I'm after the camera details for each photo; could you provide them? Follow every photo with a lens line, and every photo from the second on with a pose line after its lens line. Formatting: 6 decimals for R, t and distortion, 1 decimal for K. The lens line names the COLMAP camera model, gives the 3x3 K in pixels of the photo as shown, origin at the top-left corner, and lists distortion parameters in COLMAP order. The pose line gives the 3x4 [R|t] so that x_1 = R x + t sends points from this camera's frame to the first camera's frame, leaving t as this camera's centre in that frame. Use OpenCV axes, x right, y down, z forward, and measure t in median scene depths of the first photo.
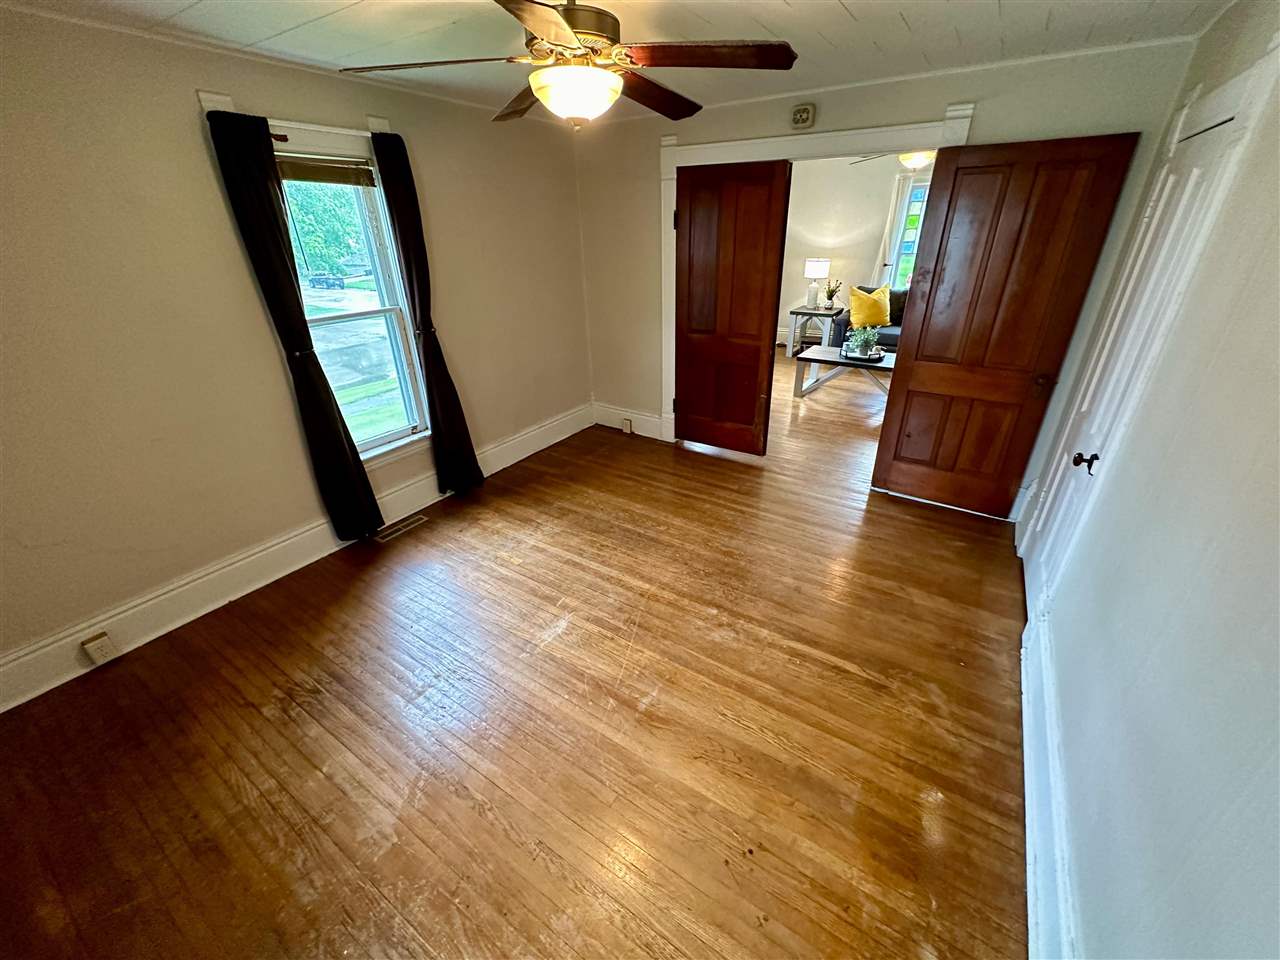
lens RADIAL K [[509.9, 0, 637.8], [0, 509.9, 479.9], [0, 0, 1]] dist [-0.000740, 0.000093]
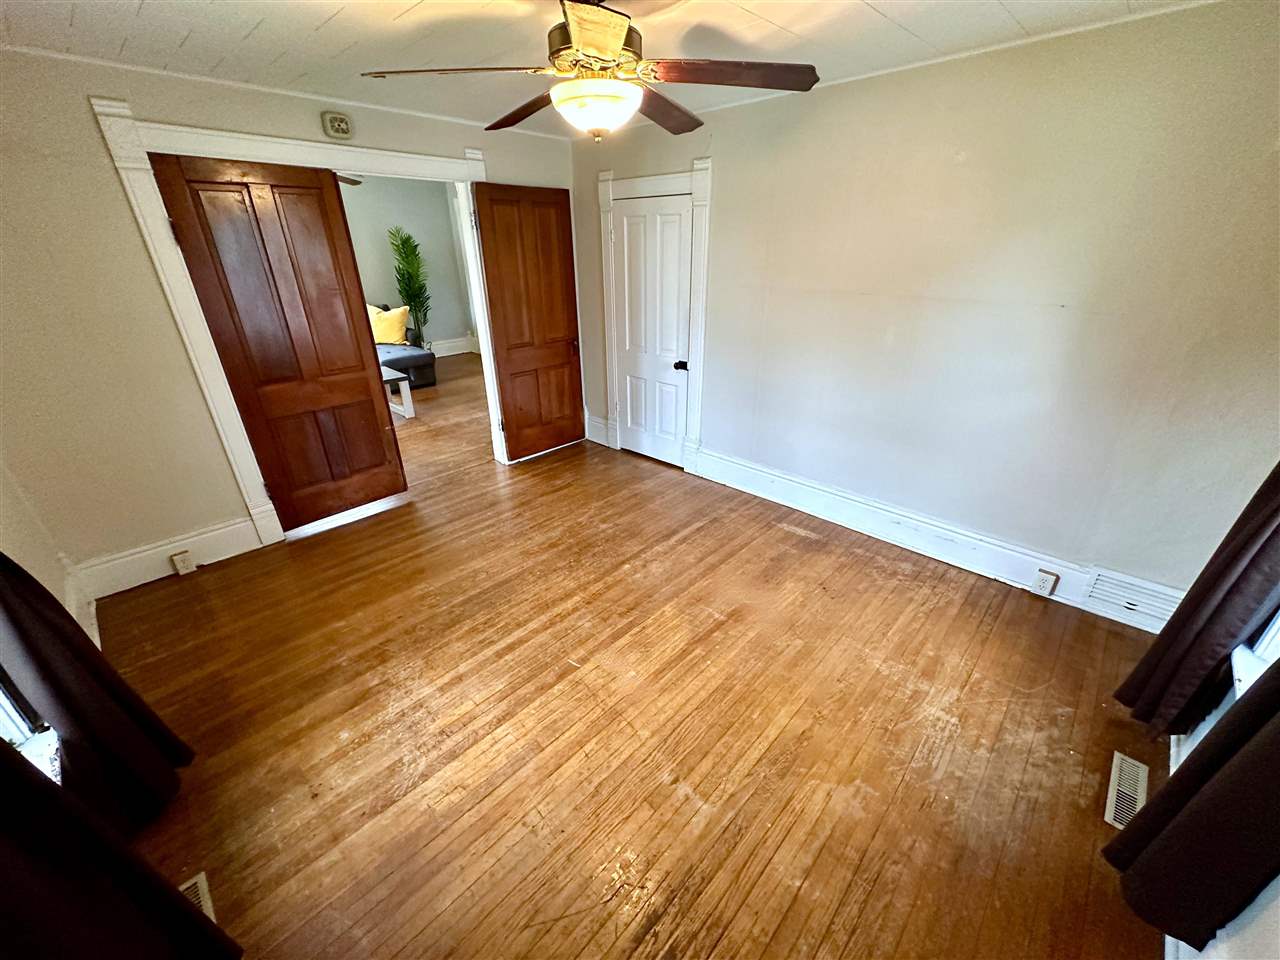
lens RADIAL K [[509.9, 0, 641.5], [0, 509.9, 480.0], [0, 0, 1]] dist [-0.000740, 0.000093]
pose [[0.172205, -0.404682, 0.898097, -0.781197], [0.441276, 0.846812, 0.296960, -0.231594], [-0.880693, 0.345171, 0.324402, 0.505374]]
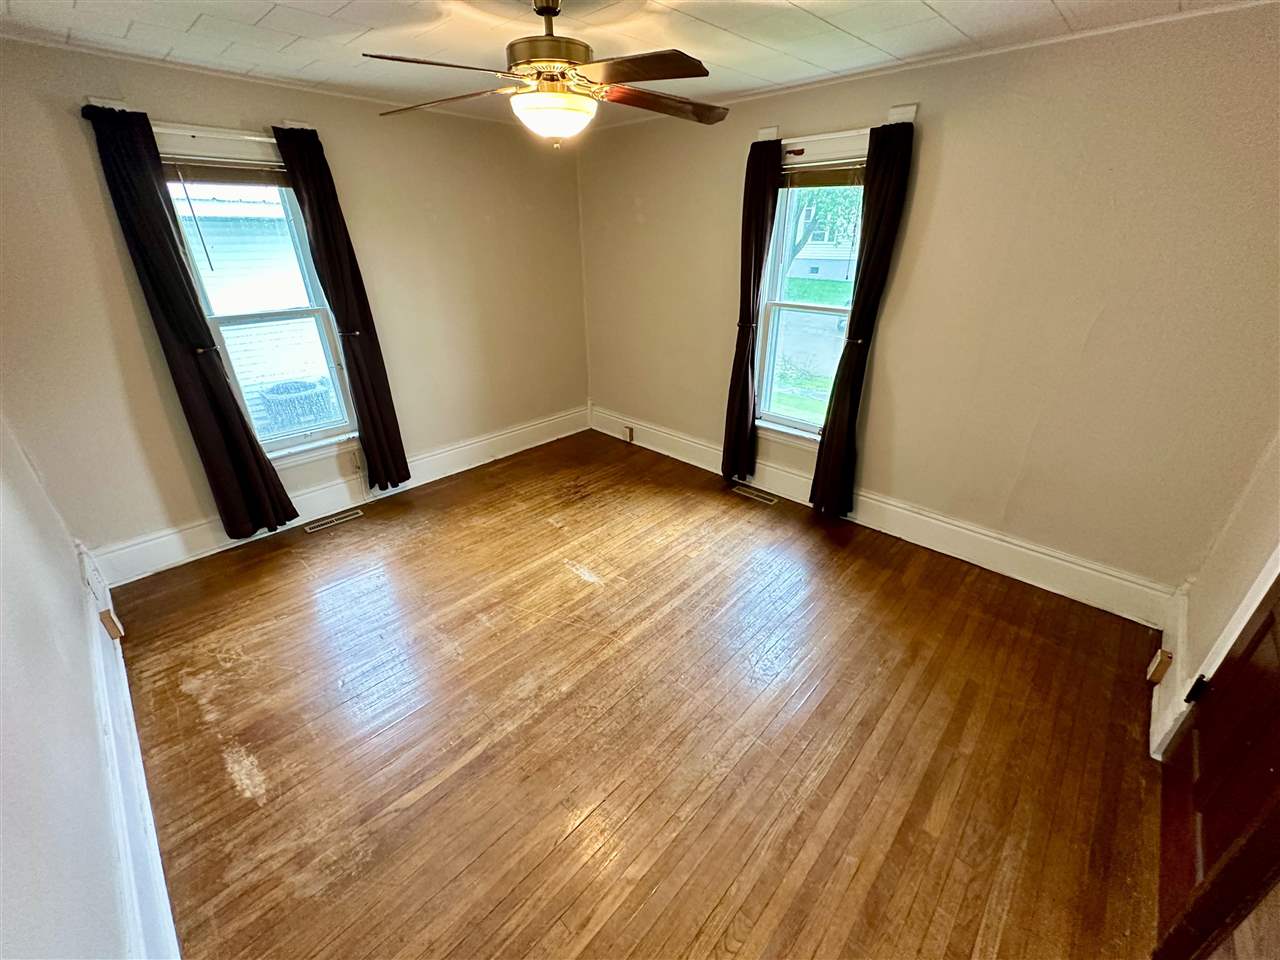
lens RADIAL K [[509.9, 0, 641.2], [0, 509.9, 480.5], [0, 0, 1]] dist [-0.000740, 0.000093]
pose [[-0.177221, 0.451718, -0.874382, 0.687339], [-0.429394, 0.763935, 0.481690, -0.454307], [0.885558, 0.460820, 0.058579, 0.869870]]
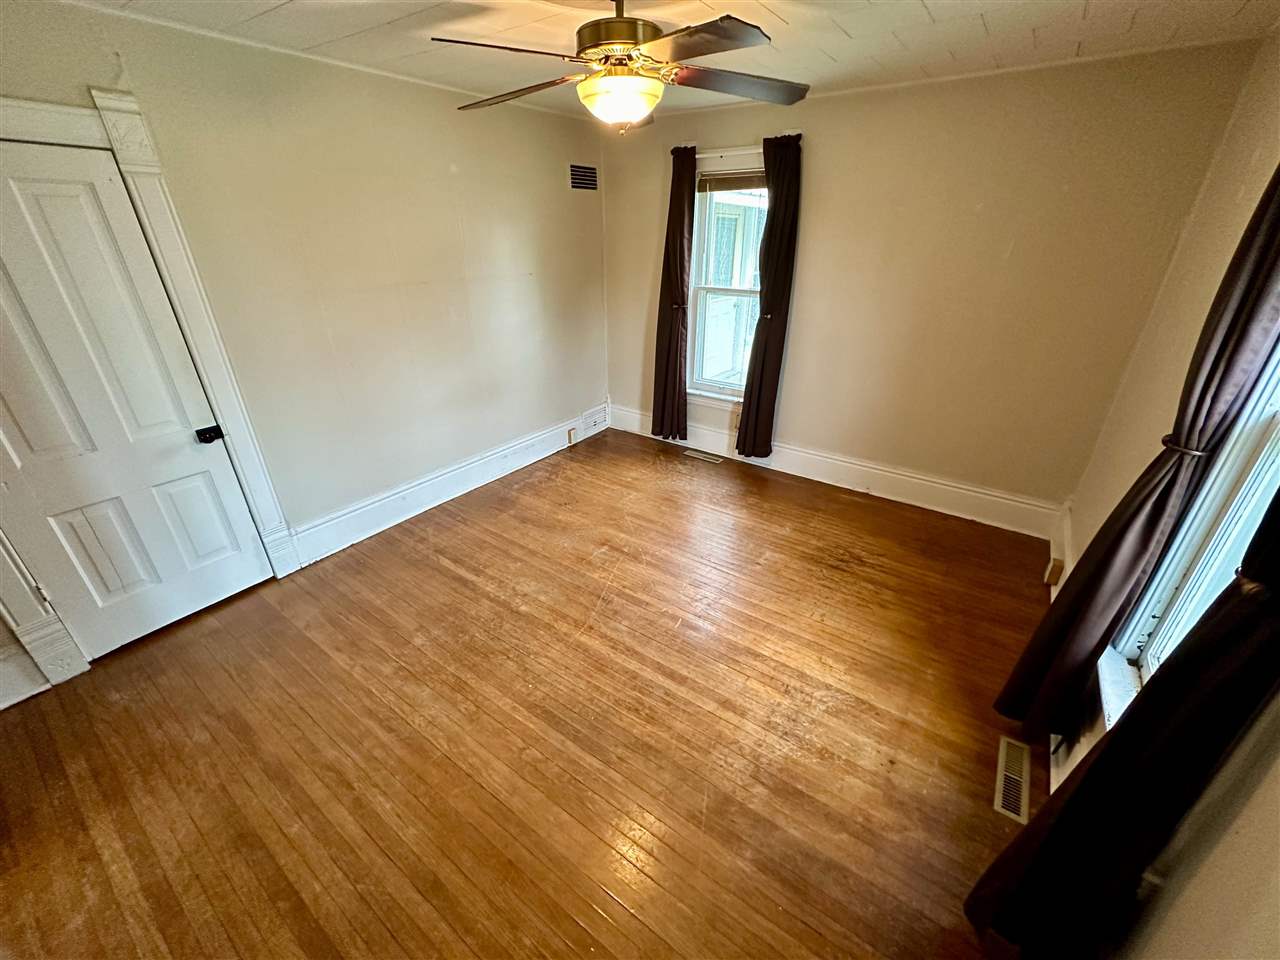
lens RADIAL K [[509.9, 0, 637.3], [0, 509.9, 479.9], [0, 0, 1]] dist [-0.000740, 0.000093]
pose [[-0.998989, 0.001882, 0.044907, -0.117776], [0.036617, 0.613469, 0.788870, -0.660818], [-0.026064, 0.789717, -0.612918, 1.360126]]
